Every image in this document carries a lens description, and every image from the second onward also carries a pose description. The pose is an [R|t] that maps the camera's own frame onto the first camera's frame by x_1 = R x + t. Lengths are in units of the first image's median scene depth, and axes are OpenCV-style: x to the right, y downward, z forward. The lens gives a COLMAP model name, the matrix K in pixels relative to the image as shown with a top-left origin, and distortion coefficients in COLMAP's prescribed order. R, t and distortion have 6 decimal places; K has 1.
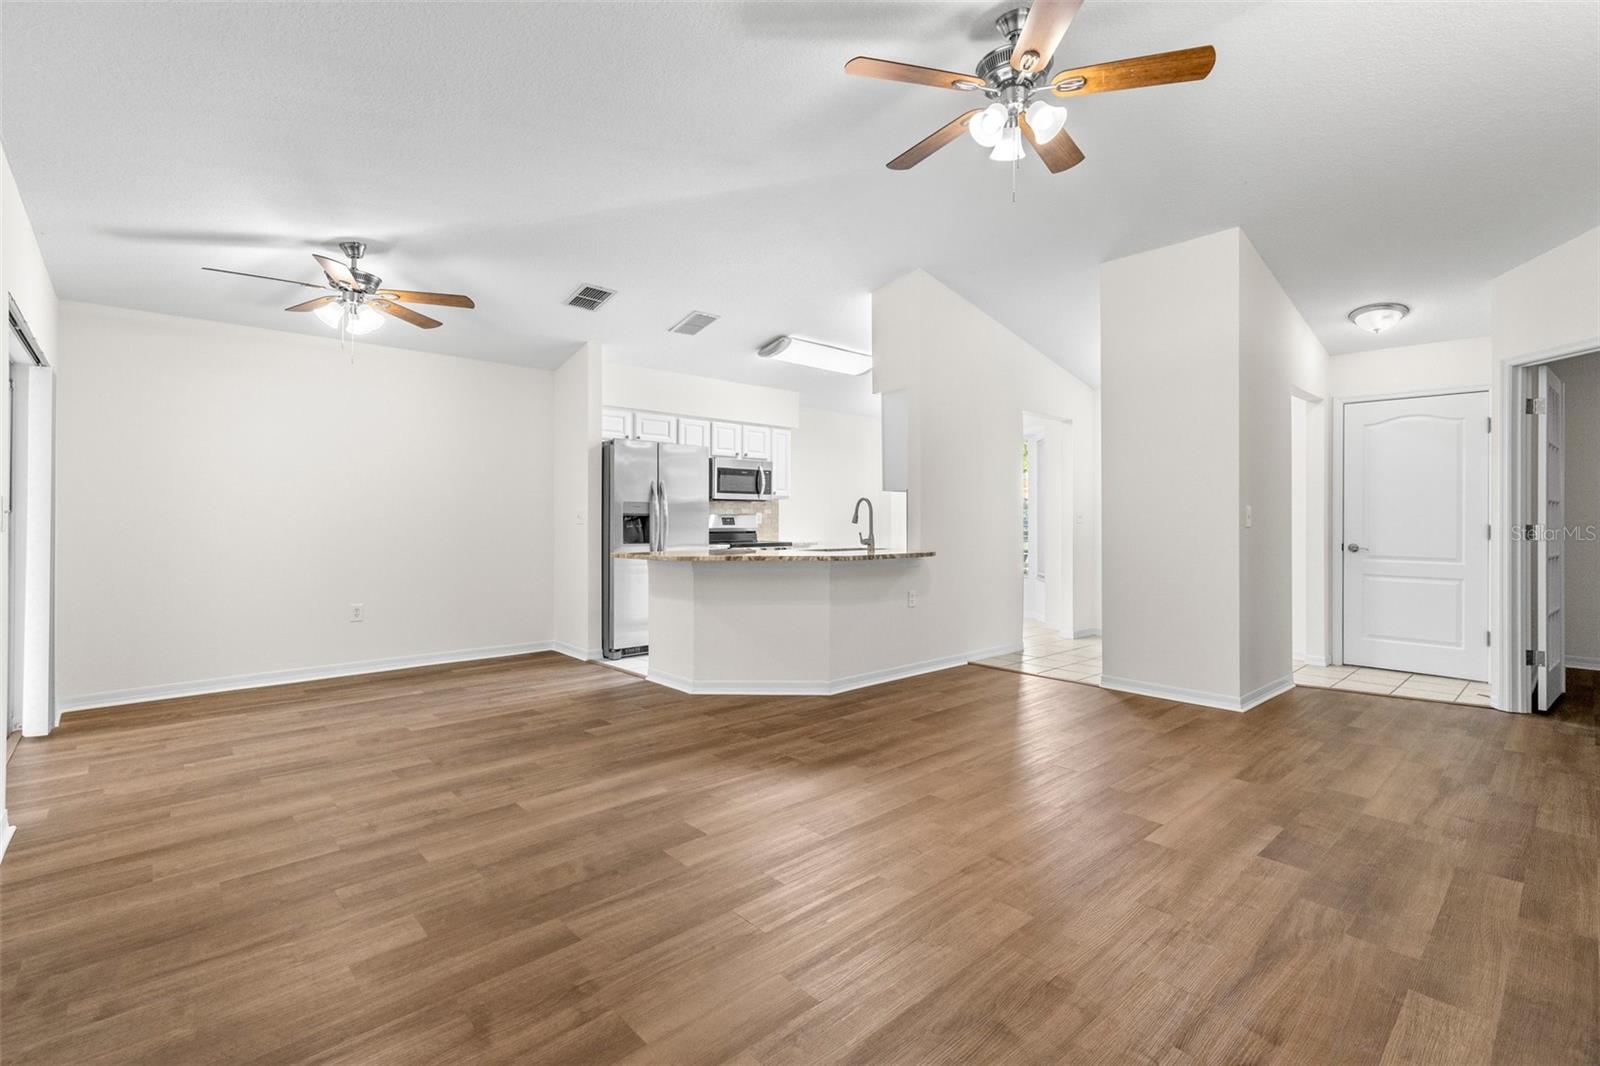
lens RADIAL K [[717.8, 0, 799.2], [0, 717.8, 521.8], [0, 0, 1]] dist [0.009198, -0.001857]
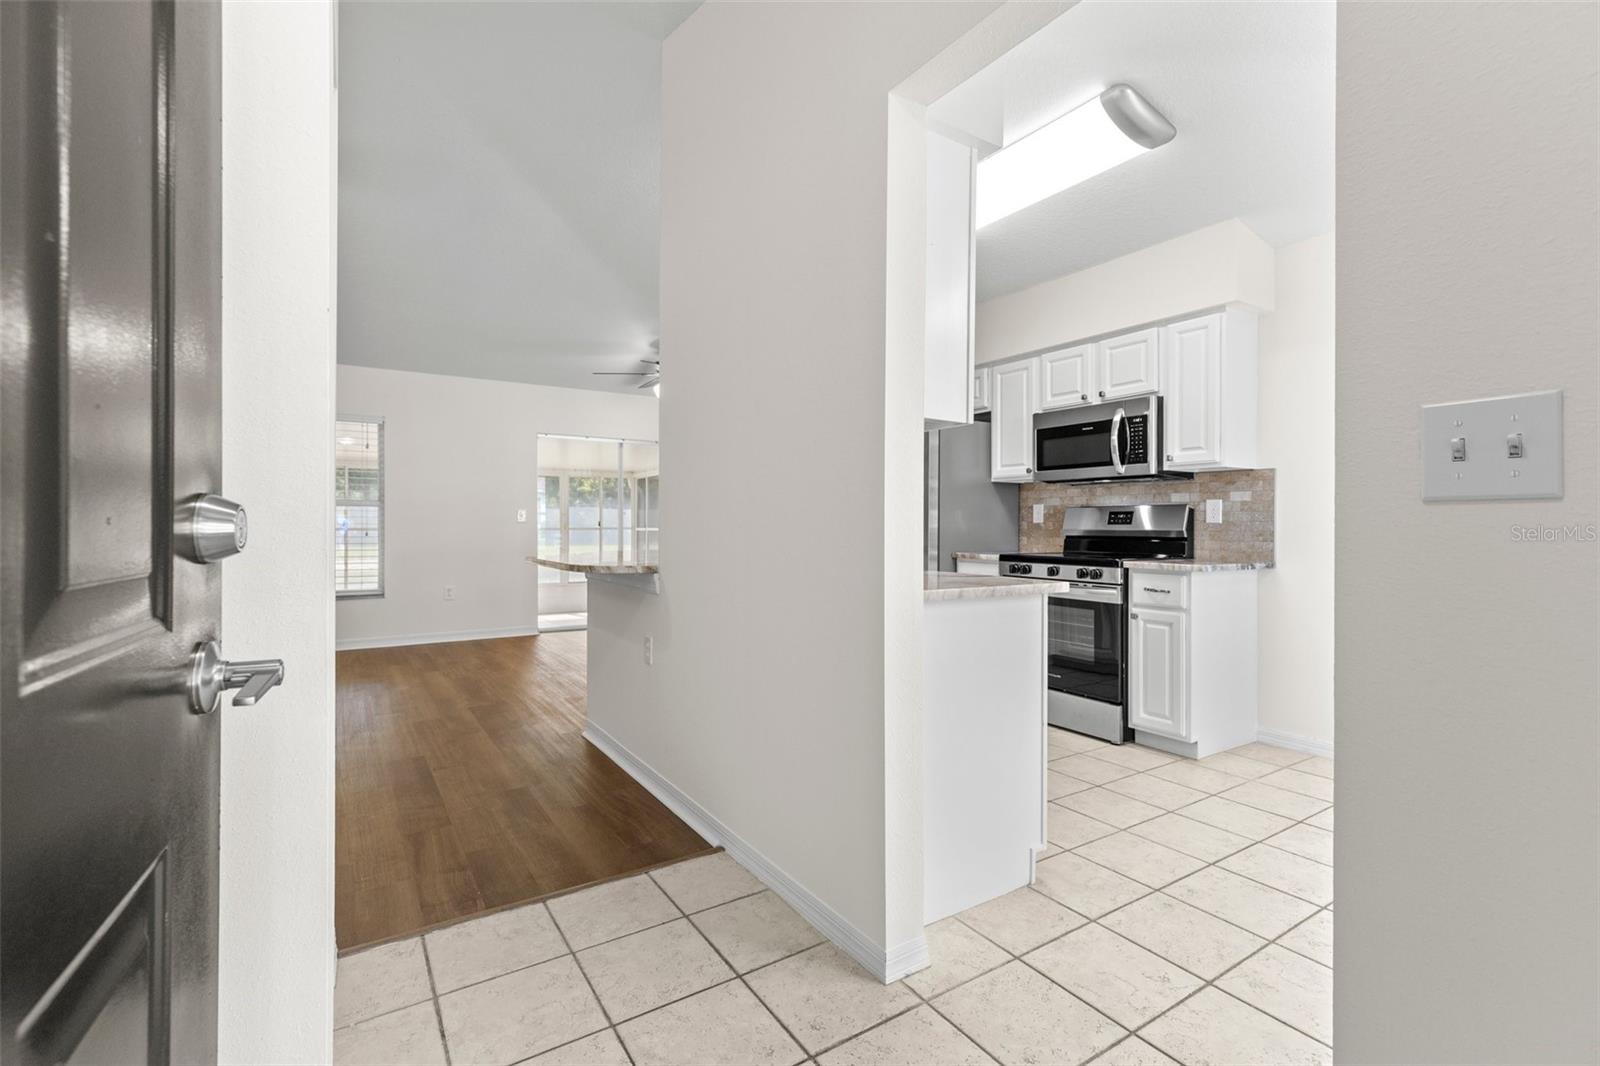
lens RADIAL K [[717.8, 0, 789.5], [0, 717.8, 519.2], [0, 0, 1]] dist [0.009198, -0.001857]
pose [[-0.170231, -0.009499, -0.985358, 0.514113], [-0.006182, 0.999944, -0.008571, 0.006564], [0.985385, 0.004632, -0.170280, 0.890995]]
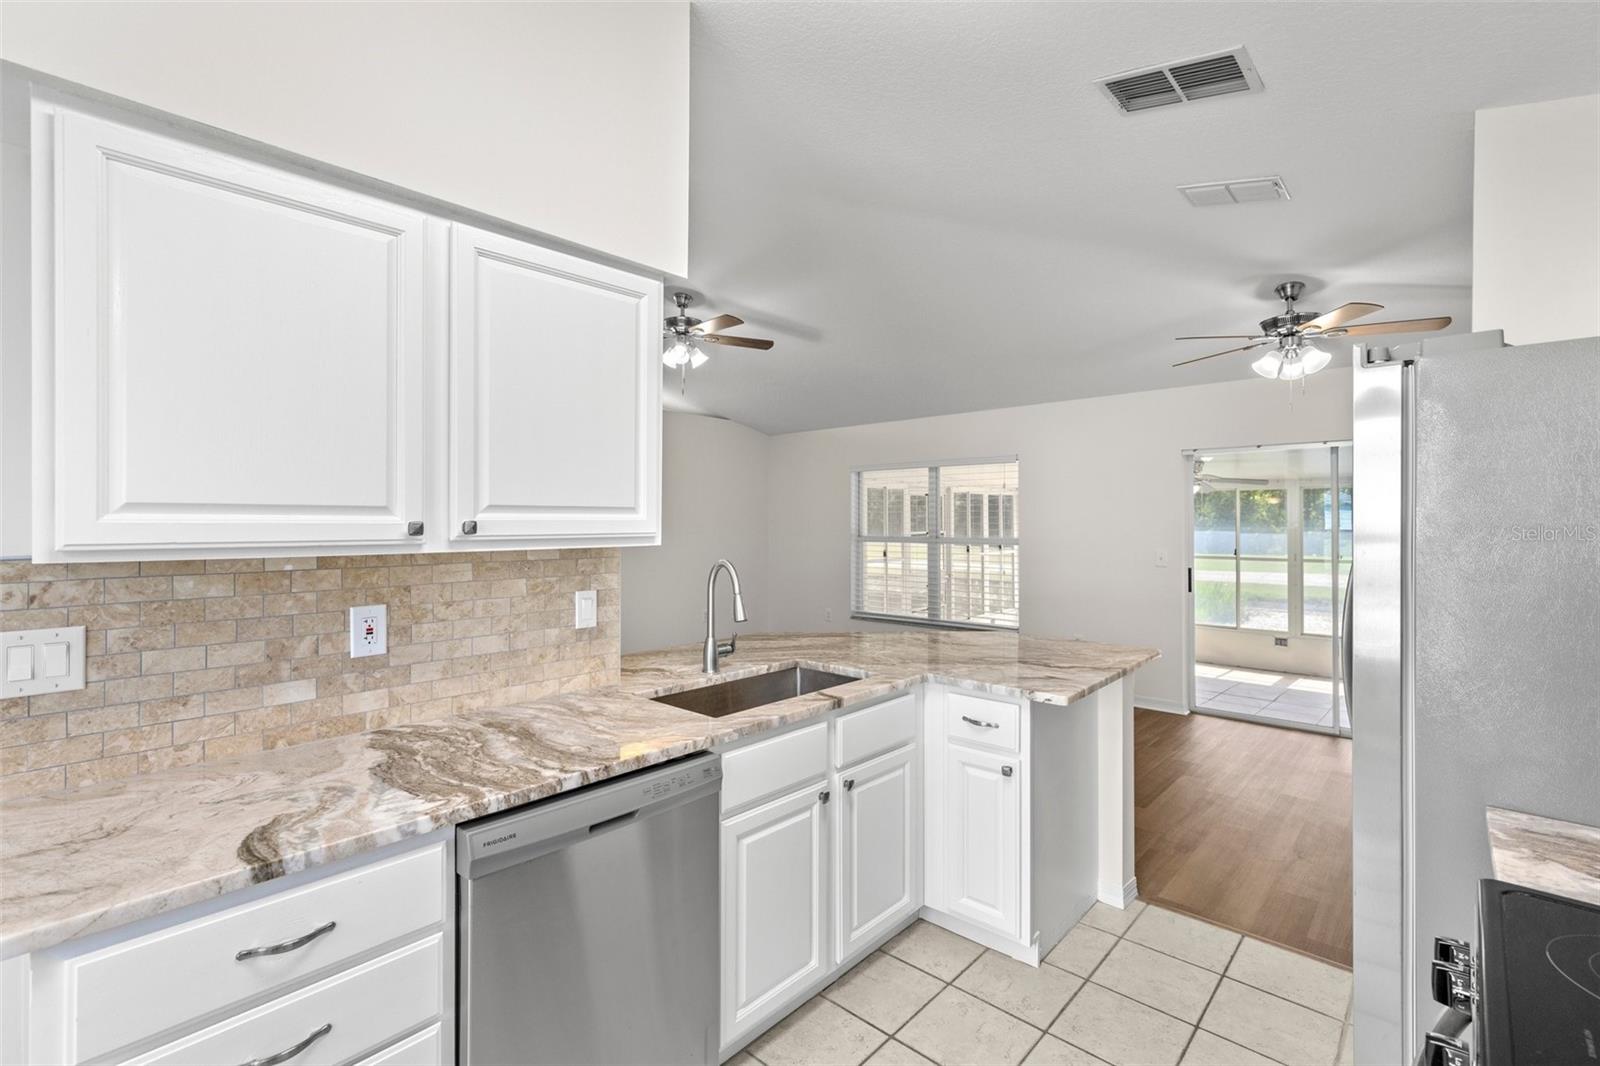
lens RADIAL K [[717.8, 0, 809.4], [0, 717.8, 519.3], [0, 0, 1]] dist [0.009198, -0.001857]
pose [[-0.994858, -0.001143, -0.101272, 0.061282], [-0.000912, 0.999997, -0.002326, -0.043855], [0.101274, -0.002222, -0.994856, 1.093857]]
